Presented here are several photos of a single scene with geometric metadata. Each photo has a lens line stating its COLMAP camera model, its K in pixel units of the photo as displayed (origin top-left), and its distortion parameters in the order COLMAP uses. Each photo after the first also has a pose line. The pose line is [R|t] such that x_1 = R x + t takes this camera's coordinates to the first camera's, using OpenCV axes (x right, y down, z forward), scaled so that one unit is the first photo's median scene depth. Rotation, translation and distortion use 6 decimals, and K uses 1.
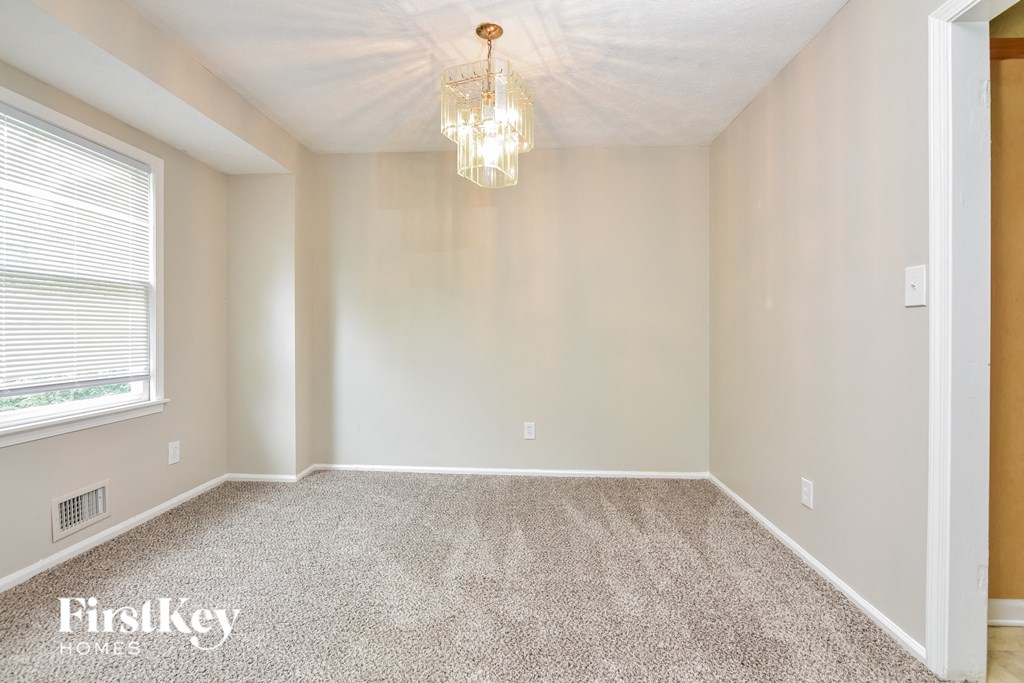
lens RADIAL K [[473.0, 0, 507.0], [0, 473.0, 337.6], [0, 0, 1]] dist [0.000281, 0.000095]
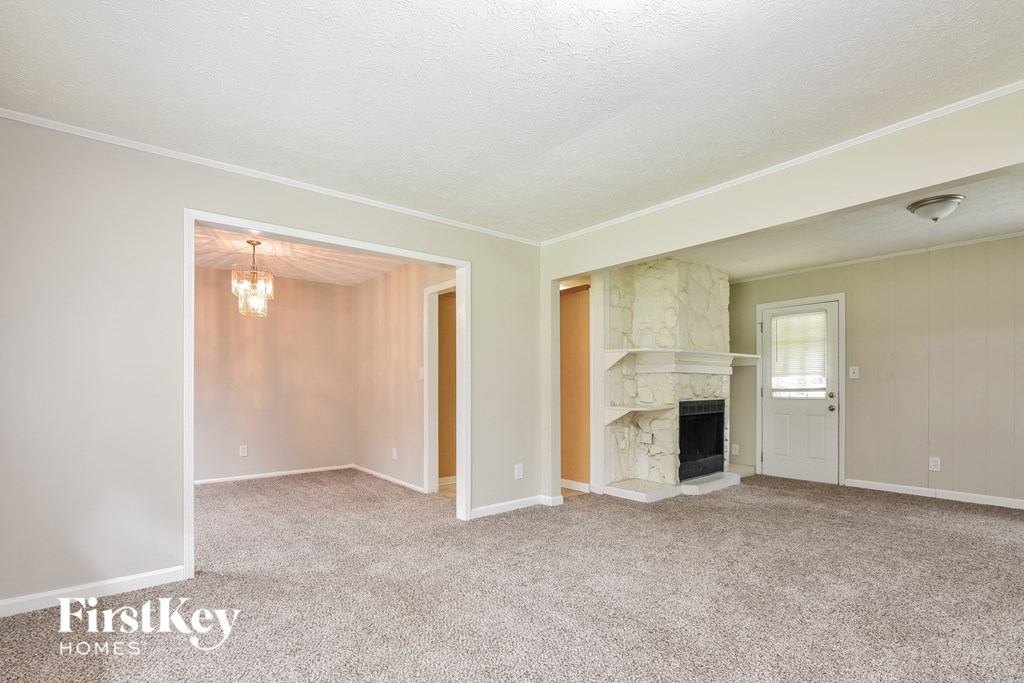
lens RADIAL K [[494.4, 0, 513.4], [0, 494.4, 345.2], [0, 0, 1]] dist [-0.003226, -0.000479]
pose [[0.738634, 0.051157, 0.672163, -0.640620], [0.009615, 0.996215, -0.086386, -0.003421], [-0.674039, 0.070270, 0.735346, -1.296683]]
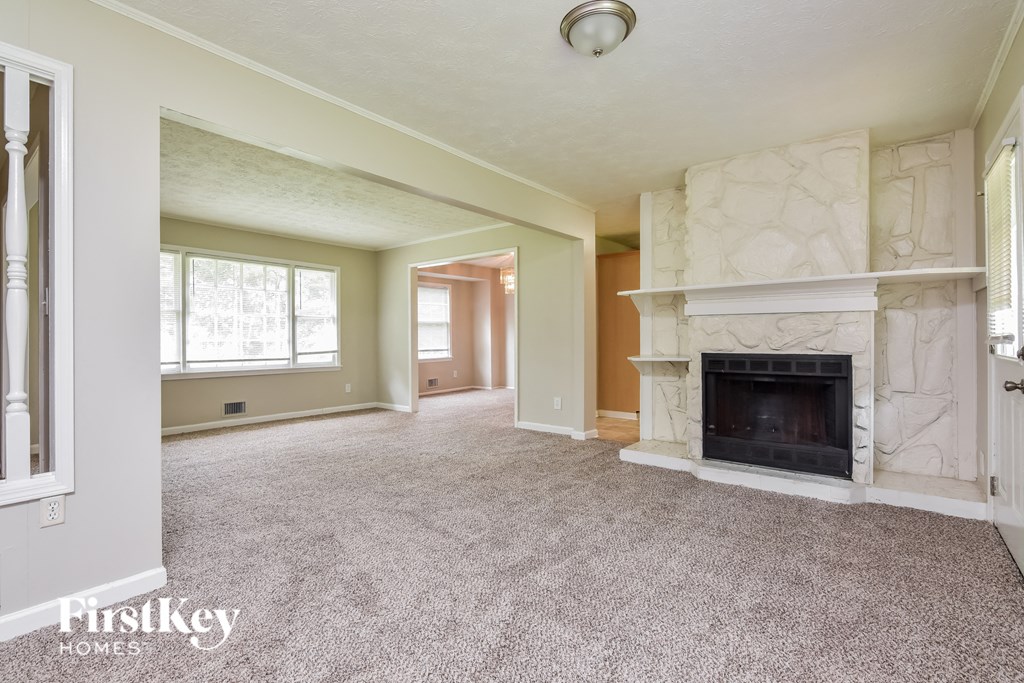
lens RADIAL K [[473.0, 0, 507.0], [0, 473.0, 337.6], [0, 0, 1]] dist [0.000281, 0.000095]
pose [[0.814938, -0.003880, -0.579535, 1.981236], [-0.000130, 0.999976, -0.006878, 0.024980], [0.579548, 0.005681, 0.814919, -1.873550]]
